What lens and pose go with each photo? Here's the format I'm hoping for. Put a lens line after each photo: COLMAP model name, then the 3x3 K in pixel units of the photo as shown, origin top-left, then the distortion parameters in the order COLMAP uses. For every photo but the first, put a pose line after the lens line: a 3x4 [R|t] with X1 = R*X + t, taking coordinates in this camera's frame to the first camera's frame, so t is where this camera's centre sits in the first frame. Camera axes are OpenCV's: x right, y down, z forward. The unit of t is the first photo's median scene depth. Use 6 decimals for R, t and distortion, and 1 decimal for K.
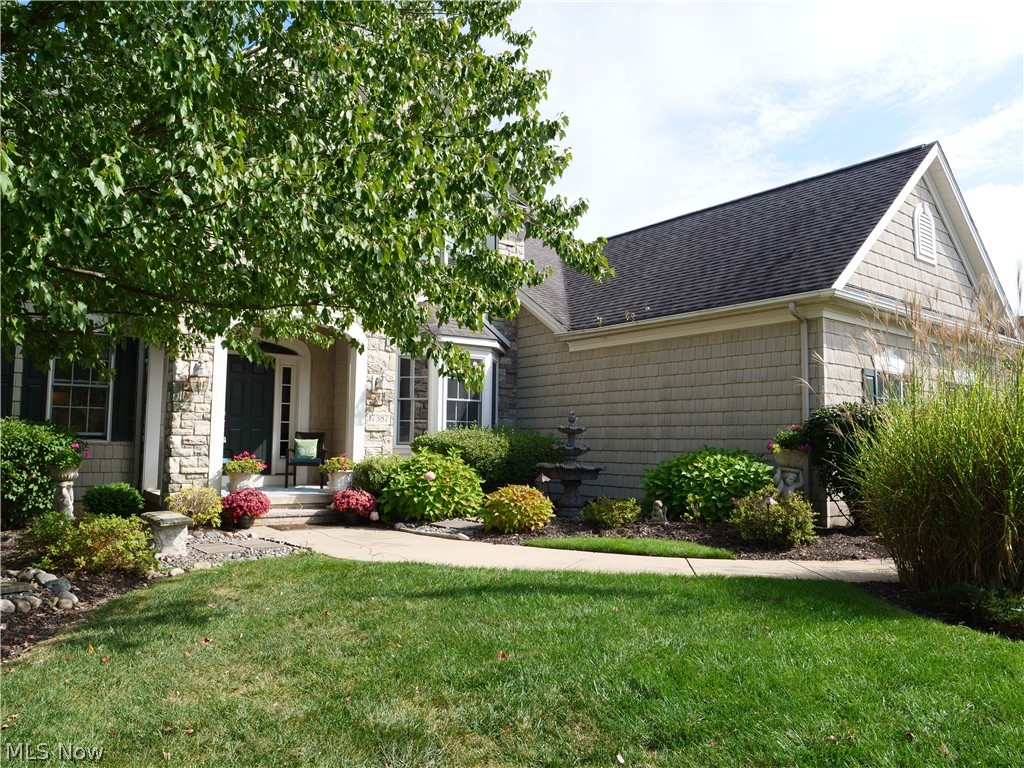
lens RADIAL K [[721.6, 0, 510.8], [0, 721.6, 386.0], [0, 0, 1]] dist [0.000387, -0.000321]
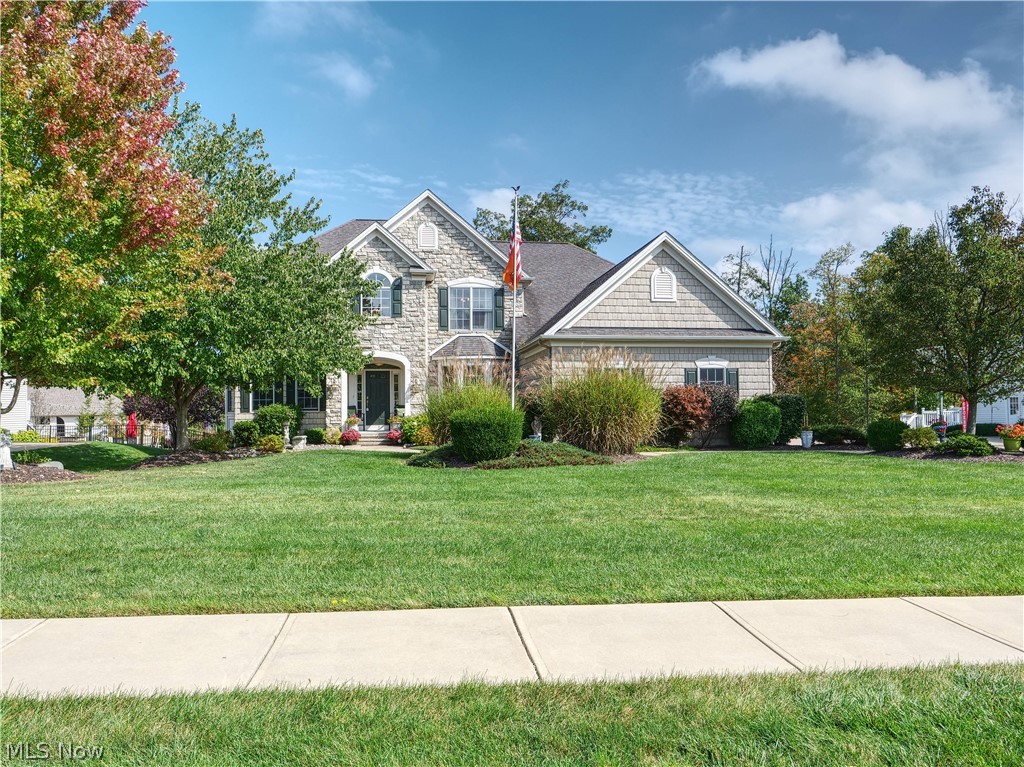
lens RADIAL K [[721.6, 0, 512.7], [0, 721.6, 385.0], [0, 0, 1]] dist [0.000387, -0.000321]
pose [[0.859306, -0.032991, -0.510397, 1.341106], [0.062152, 0.997258, 0.040178, -0.073617], [0.507672, -0.066248, 0.859000, -0.810623]]
